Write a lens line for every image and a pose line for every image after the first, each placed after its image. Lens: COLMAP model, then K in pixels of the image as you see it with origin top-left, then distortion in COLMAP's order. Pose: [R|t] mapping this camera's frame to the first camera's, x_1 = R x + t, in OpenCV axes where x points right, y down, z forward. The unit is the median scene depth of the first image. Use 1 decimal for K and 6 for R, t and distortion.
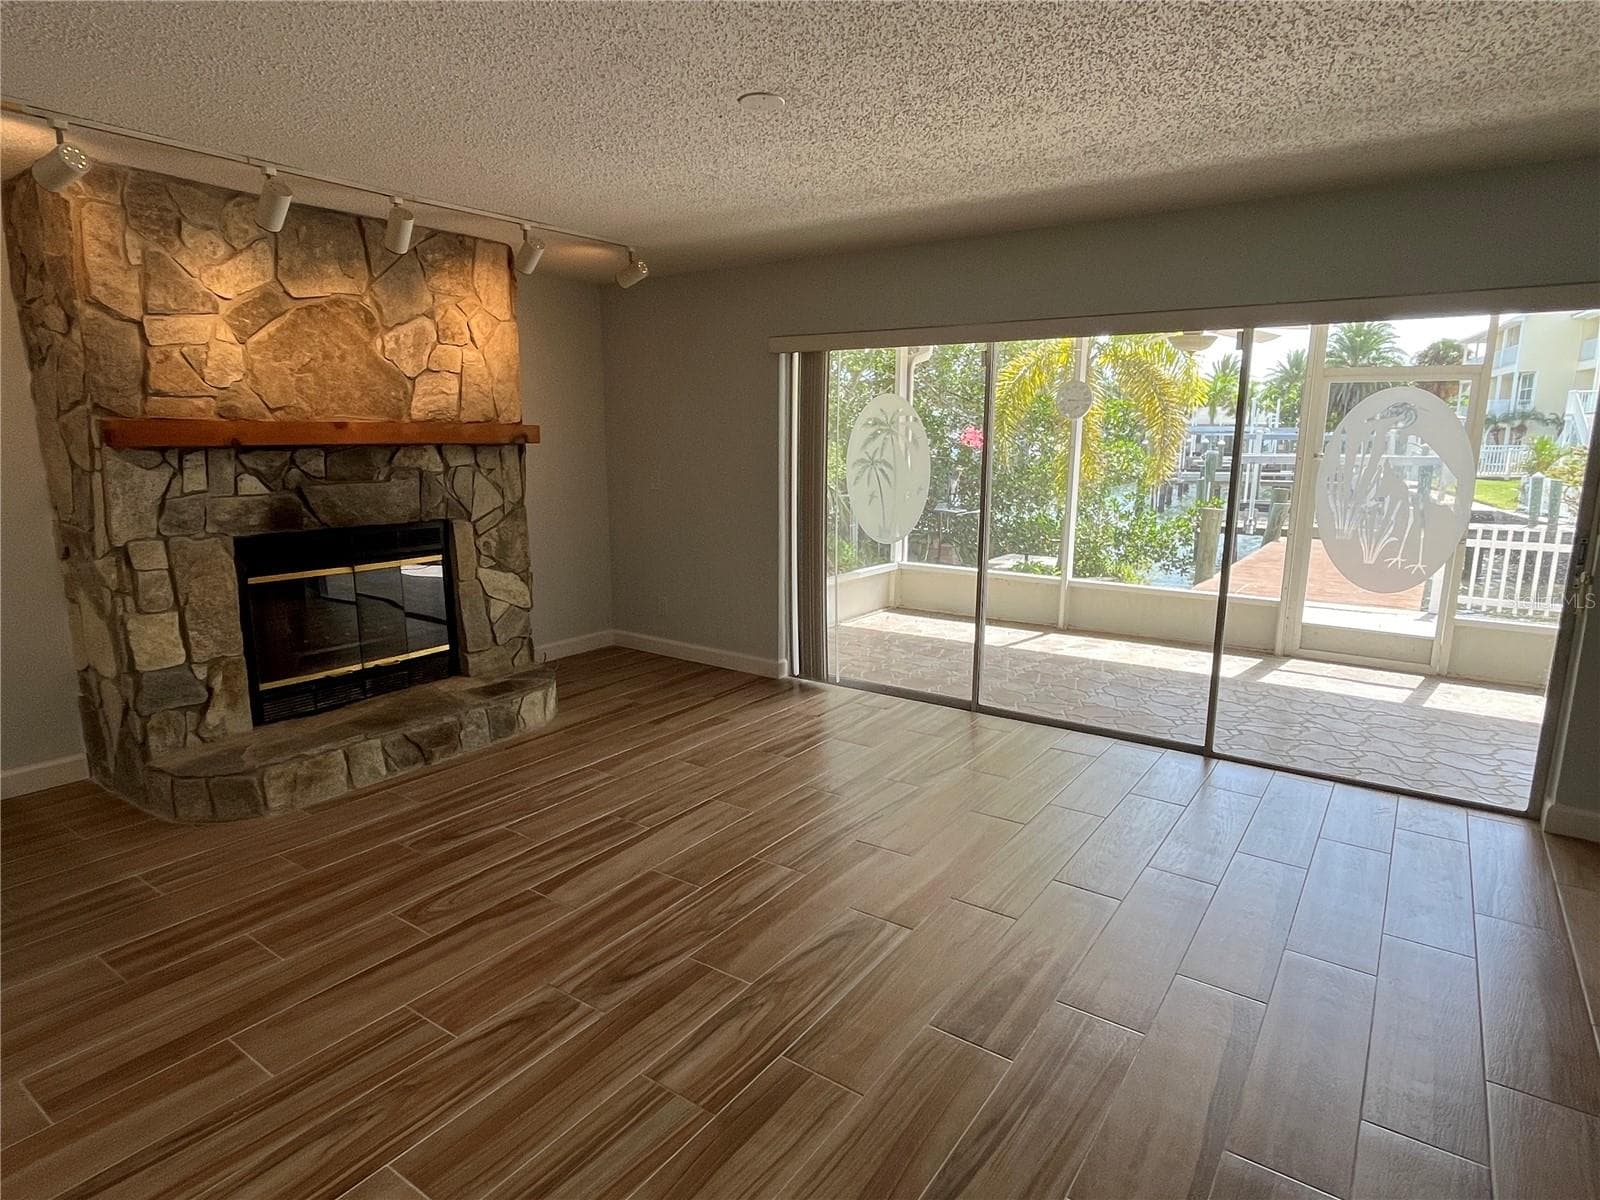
lens RADIAL K [[896.3, 0, 793.8], [0, 896.3, 603.7], [0, 0, 1]] dist [-0.004195, -0.001255]
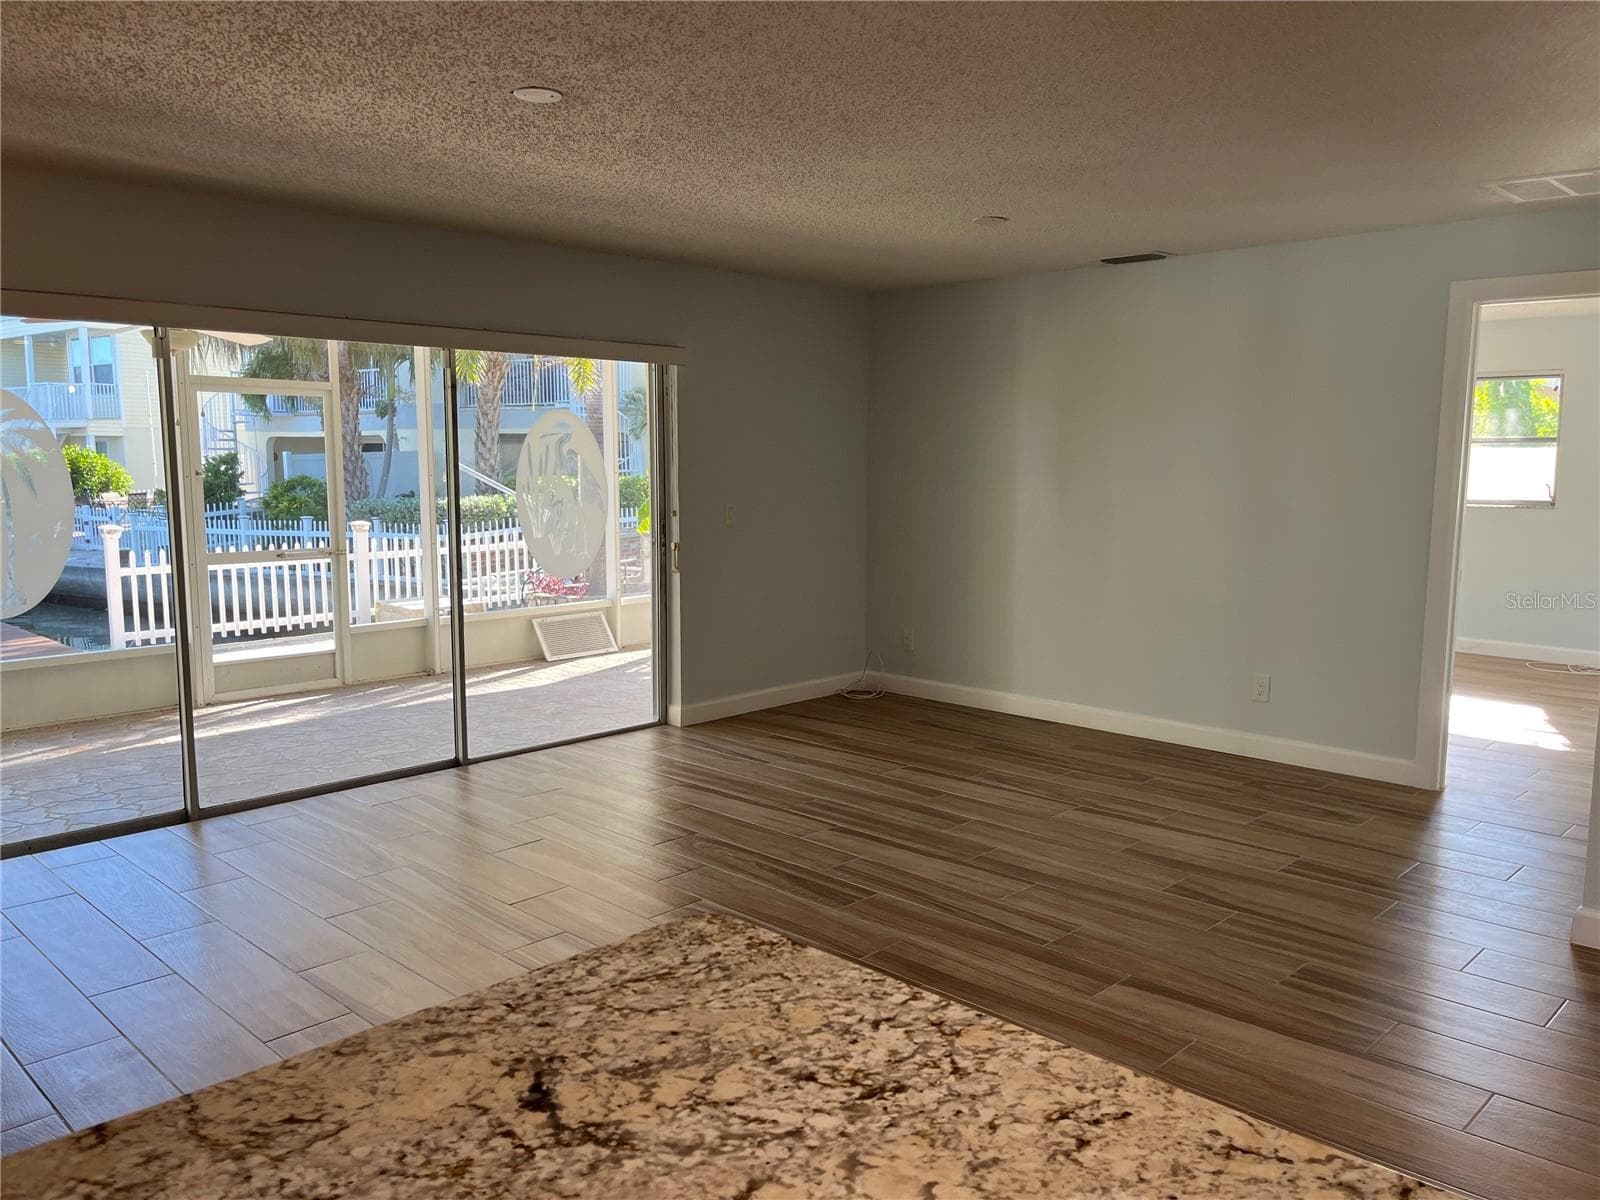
lens RADIAL K [[1214.1, 0, 799.0], [0, 1214.1, 604.2], [0, 0, 1]] dist [0.066455, -0.083075]
pose [[0.157188, -0.124968, 0.979630, -0.822300], [0.187938, 0.977619, 0.094556, -0.067643], [-0.969521, 0.169247, 0.177156, 0.371376]]
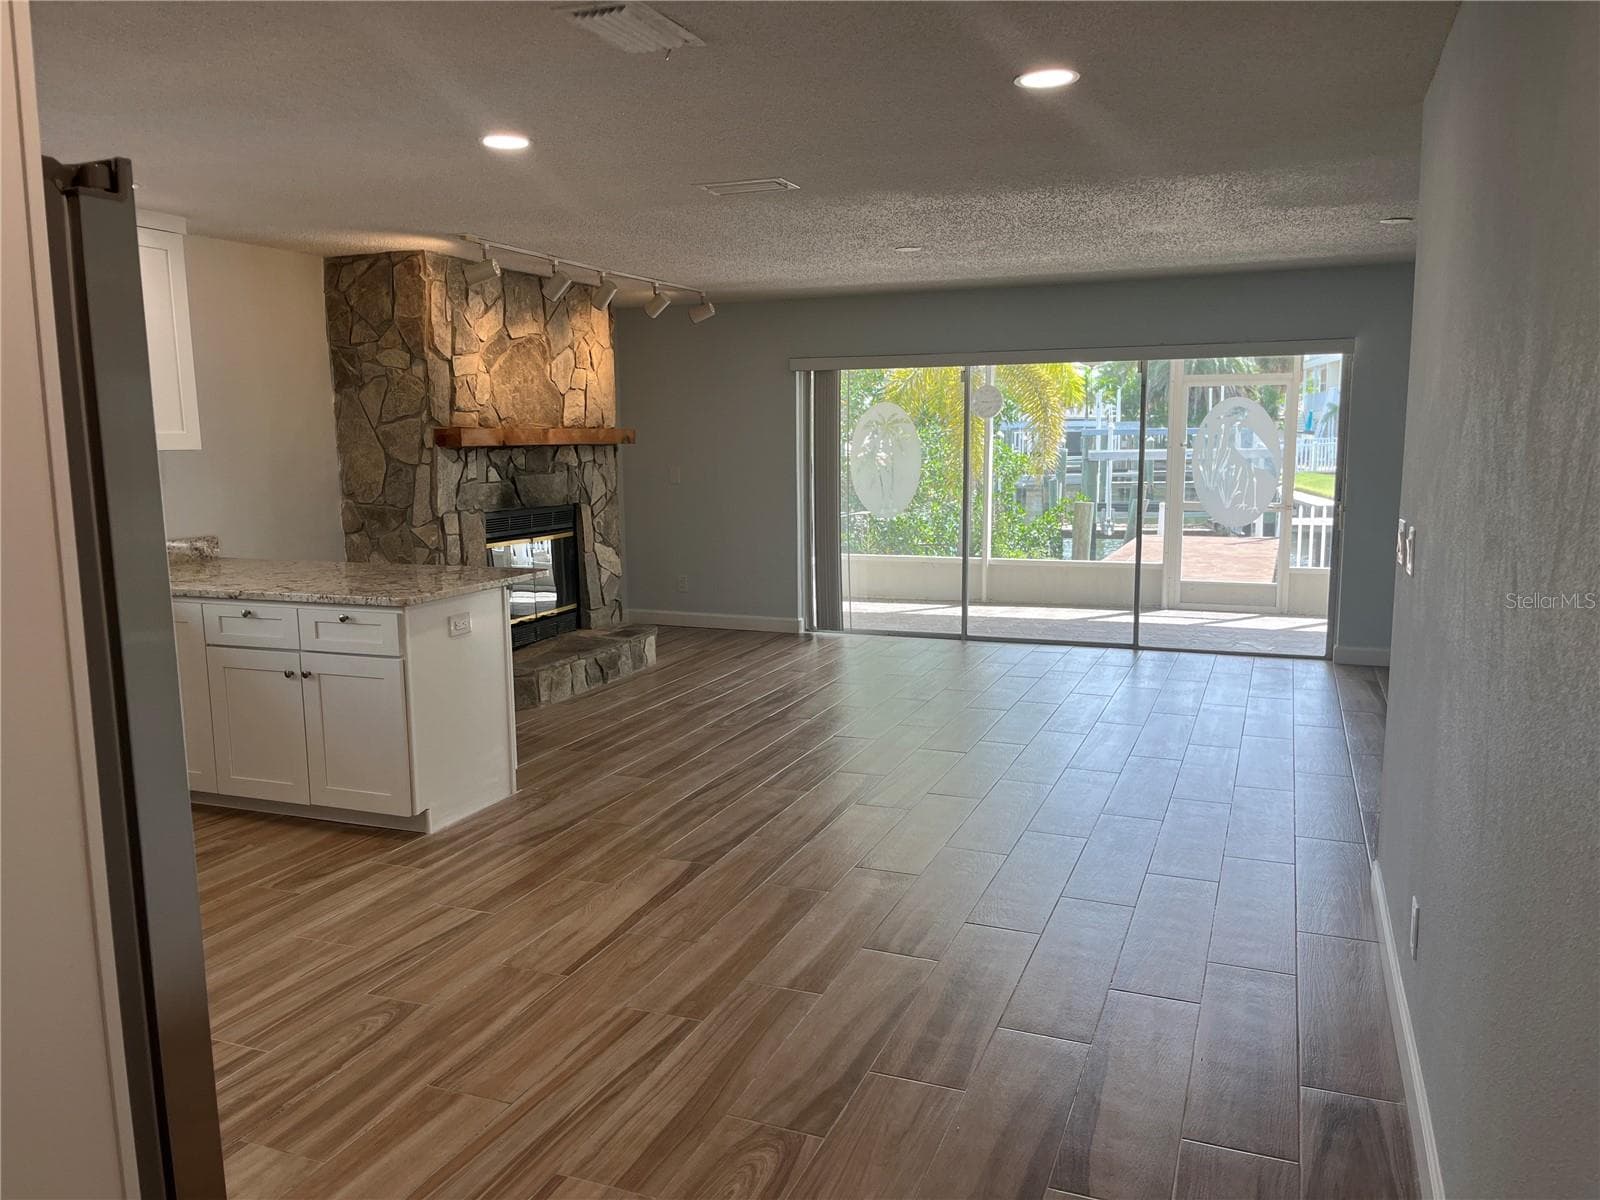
lens RADIAL K [[1214.1, 0, 799.0], [0, 1214.1, 604.2], [0, 0, 1]] dist [0.066455, -0.083075]
pose [[0.971544, -0.046387, 0.232272, -0.534904], [0.058094, 0.997349, -0.043816, 0.156039], [-0.229624, 0.056063, 0.971663, -0.816576]]
